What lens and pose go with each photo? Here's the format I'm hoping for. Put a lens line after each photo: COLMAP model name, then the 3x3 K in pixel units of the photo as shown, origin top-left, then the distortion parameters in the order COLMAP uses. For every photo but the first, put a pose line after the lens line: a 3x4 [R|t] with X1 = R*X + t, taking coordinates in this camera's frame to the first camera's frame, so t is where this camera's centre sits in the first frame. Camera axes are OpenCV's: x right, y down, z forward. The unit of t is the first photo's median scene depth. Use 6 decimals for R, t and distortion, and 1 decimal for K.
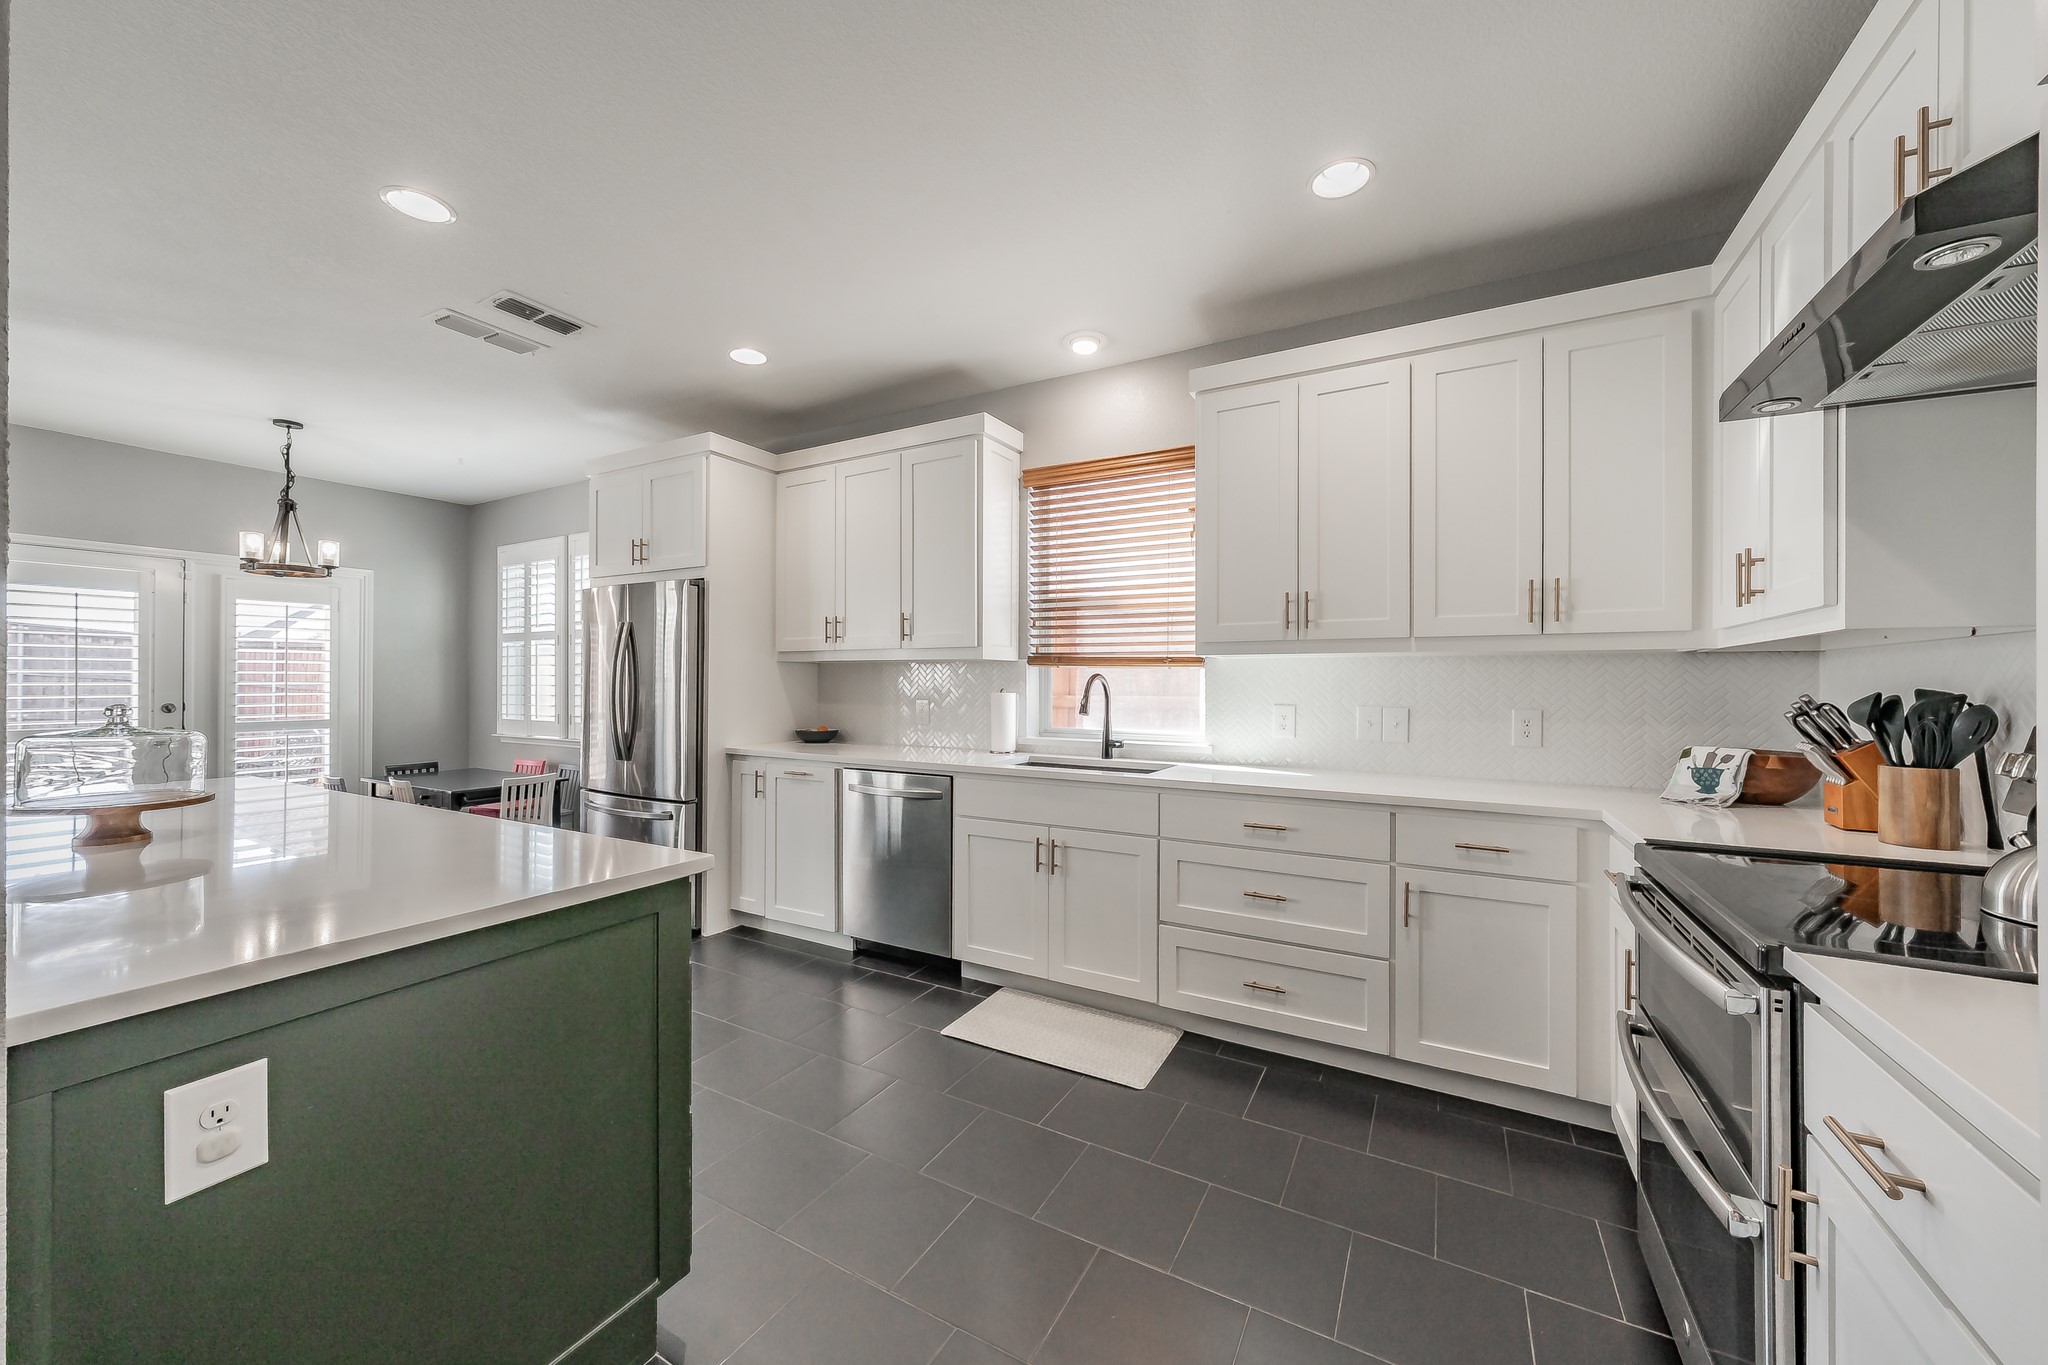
lens RADIAL K [[750.4, 0, 1025.1], [0, 750.4, 675.4], [0, 0, 1]] dist [-0.000321, 0.000183]
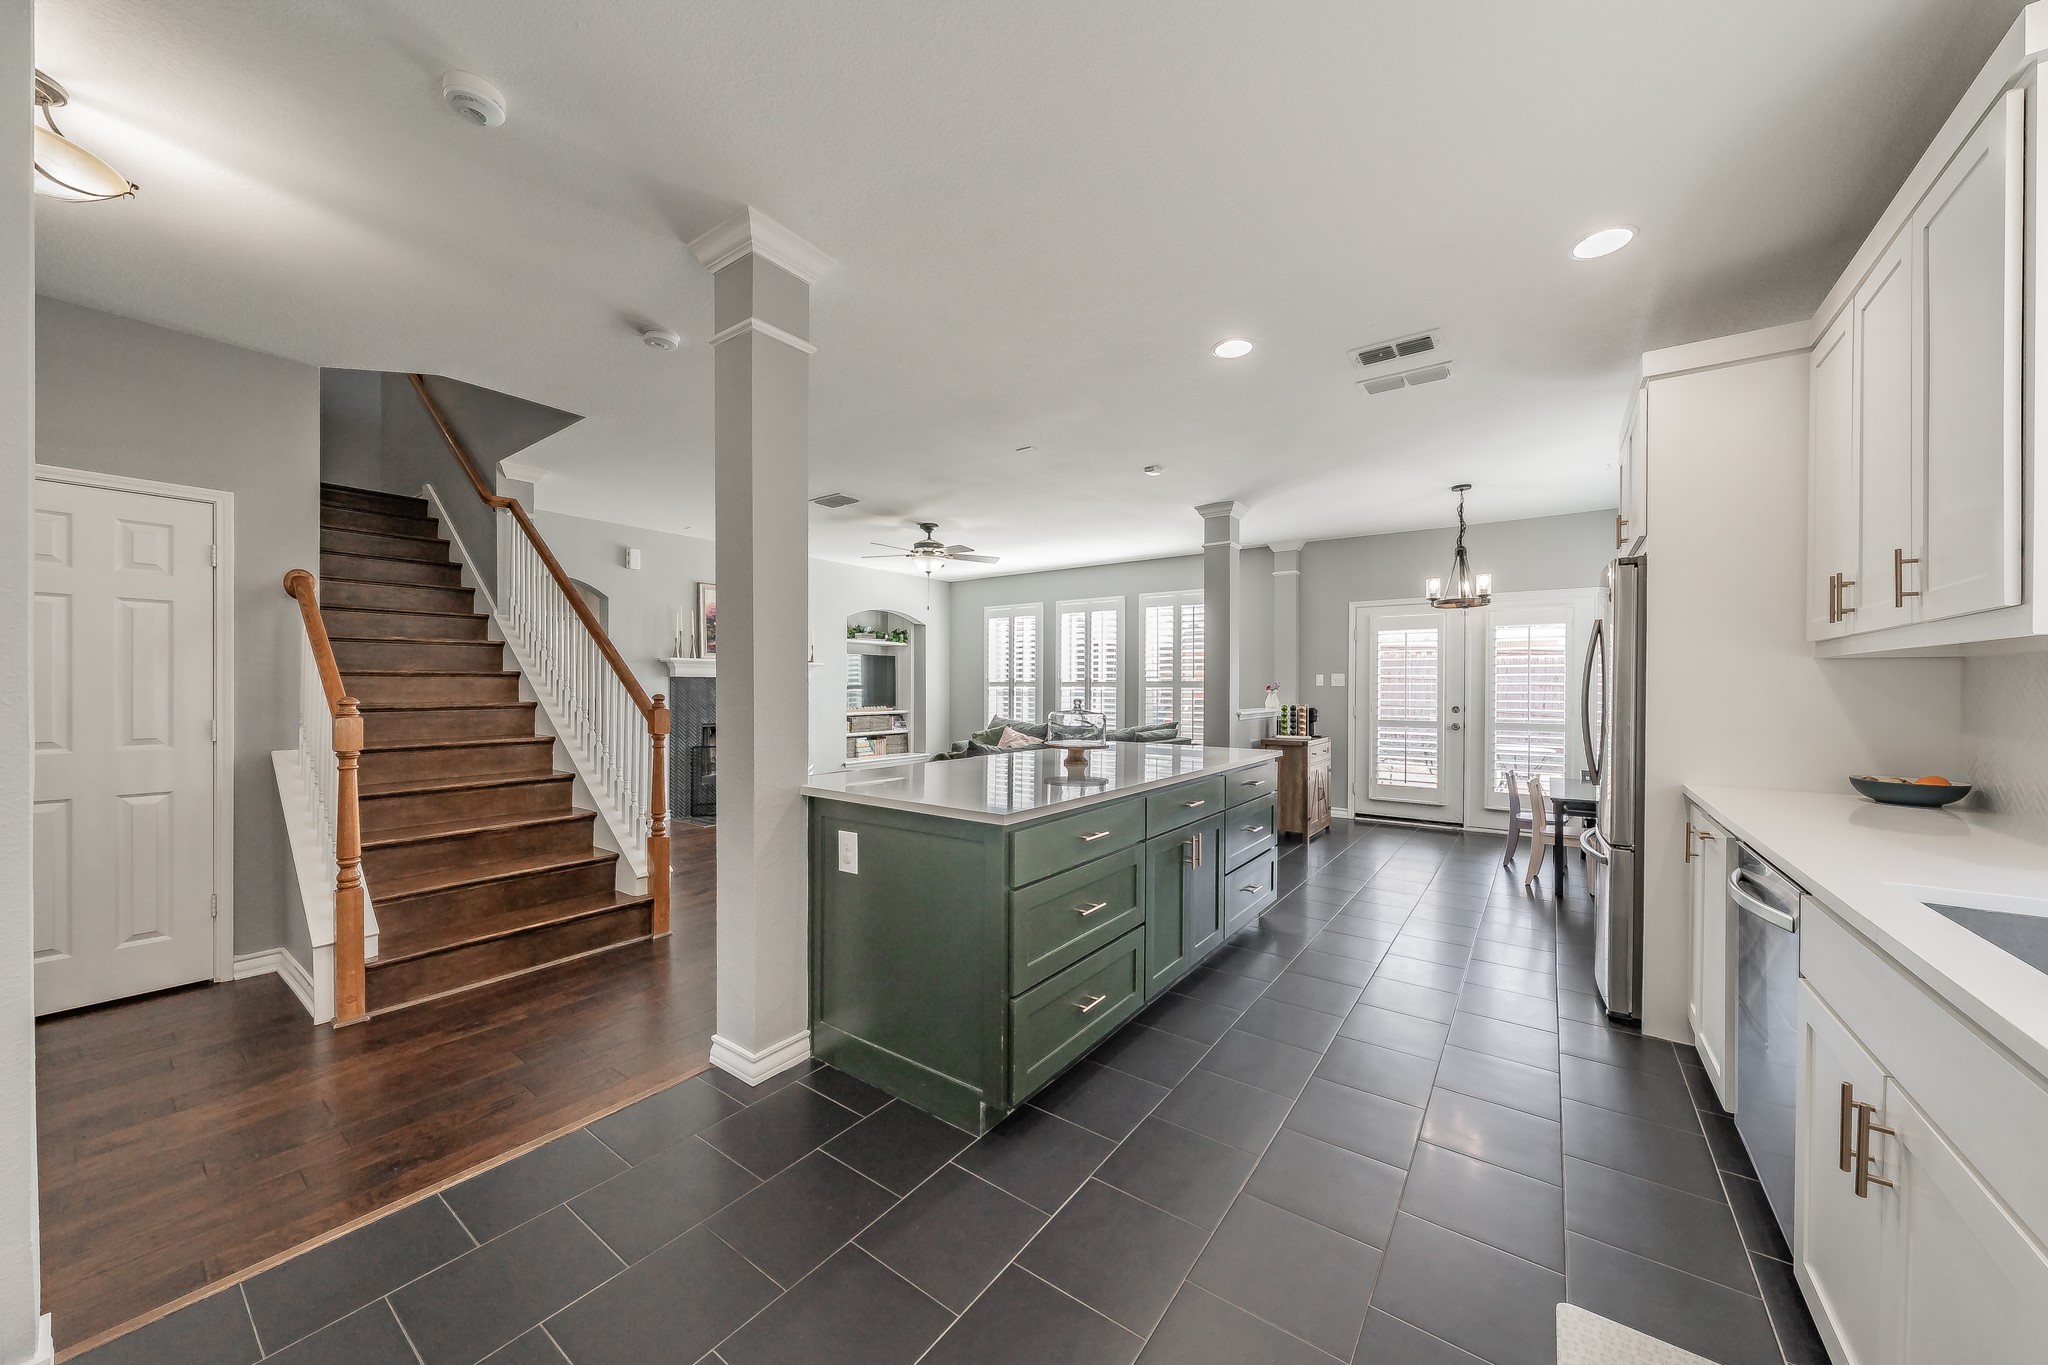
lens RADIAL K [[716.4, 0, 1036.1], [0, 716.4, 686.4], [0, 0, 1]] dist [-0.002610, -0.000031]
pose [[-0.117406, -0.002481, -0.993081, 0.422065], [0.000923, 0.999996, -0.002607, 0.005460], [0.993084, -0.001223, -0.117403, 0.594788]]
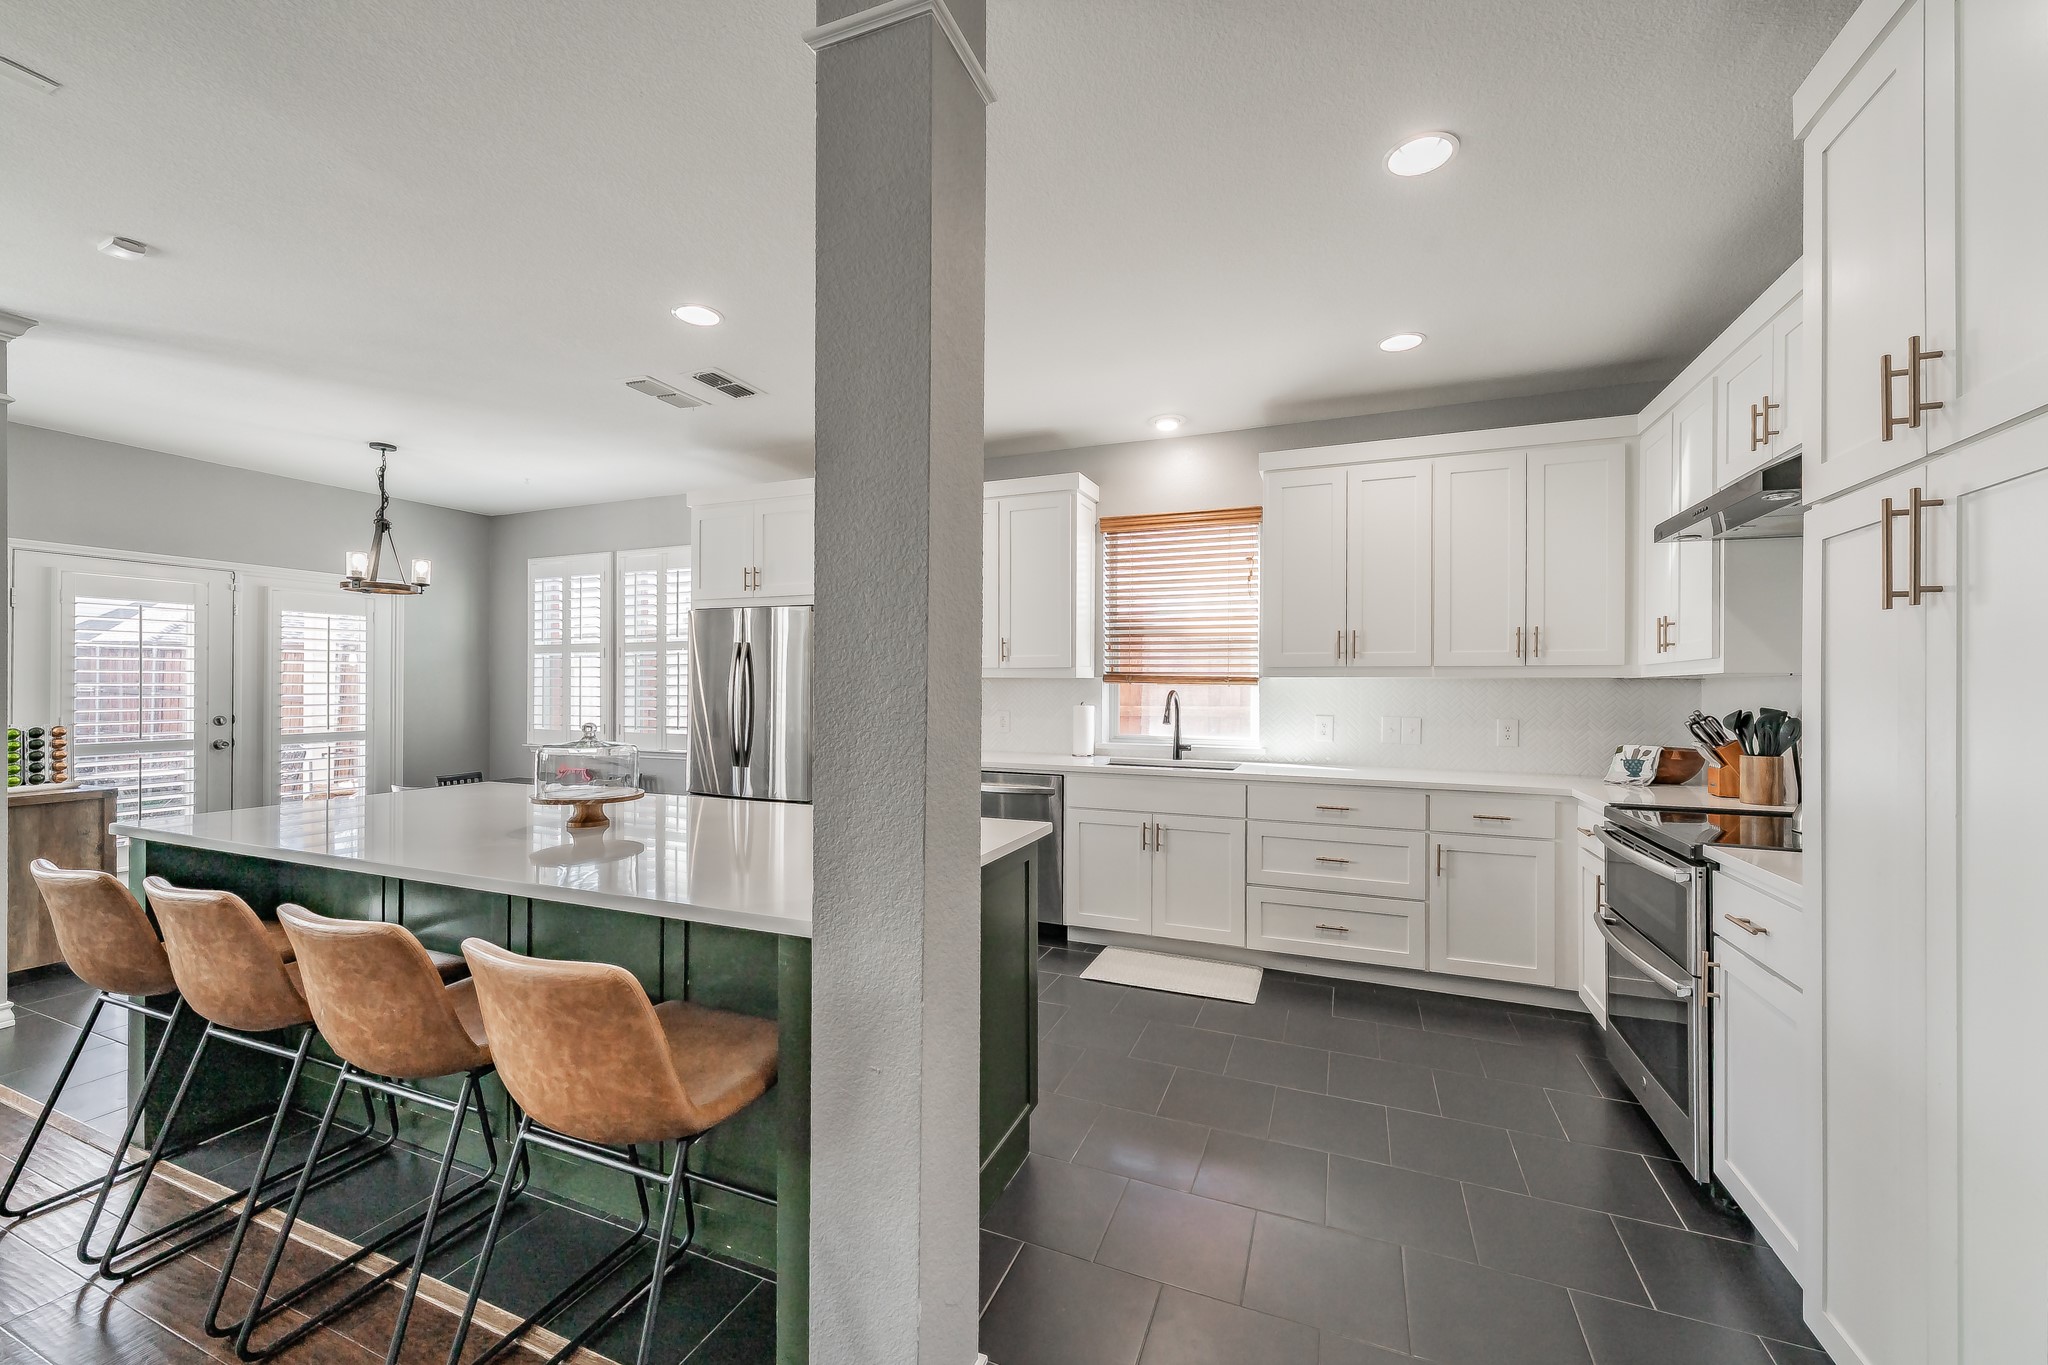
lens RADIAL K [[797.6, 0, 1018.0], [0, 797.6, 678.0], [0, 0, 1]] dist [0.000175, -0.000269]
pose [[0.992383, 0.001953, 0.123173, -0.341795], [-0.002025, 0.999998, 0.000458, -0.024432], [-0.123172, -0.000703, 0.992385, -0.283717]]
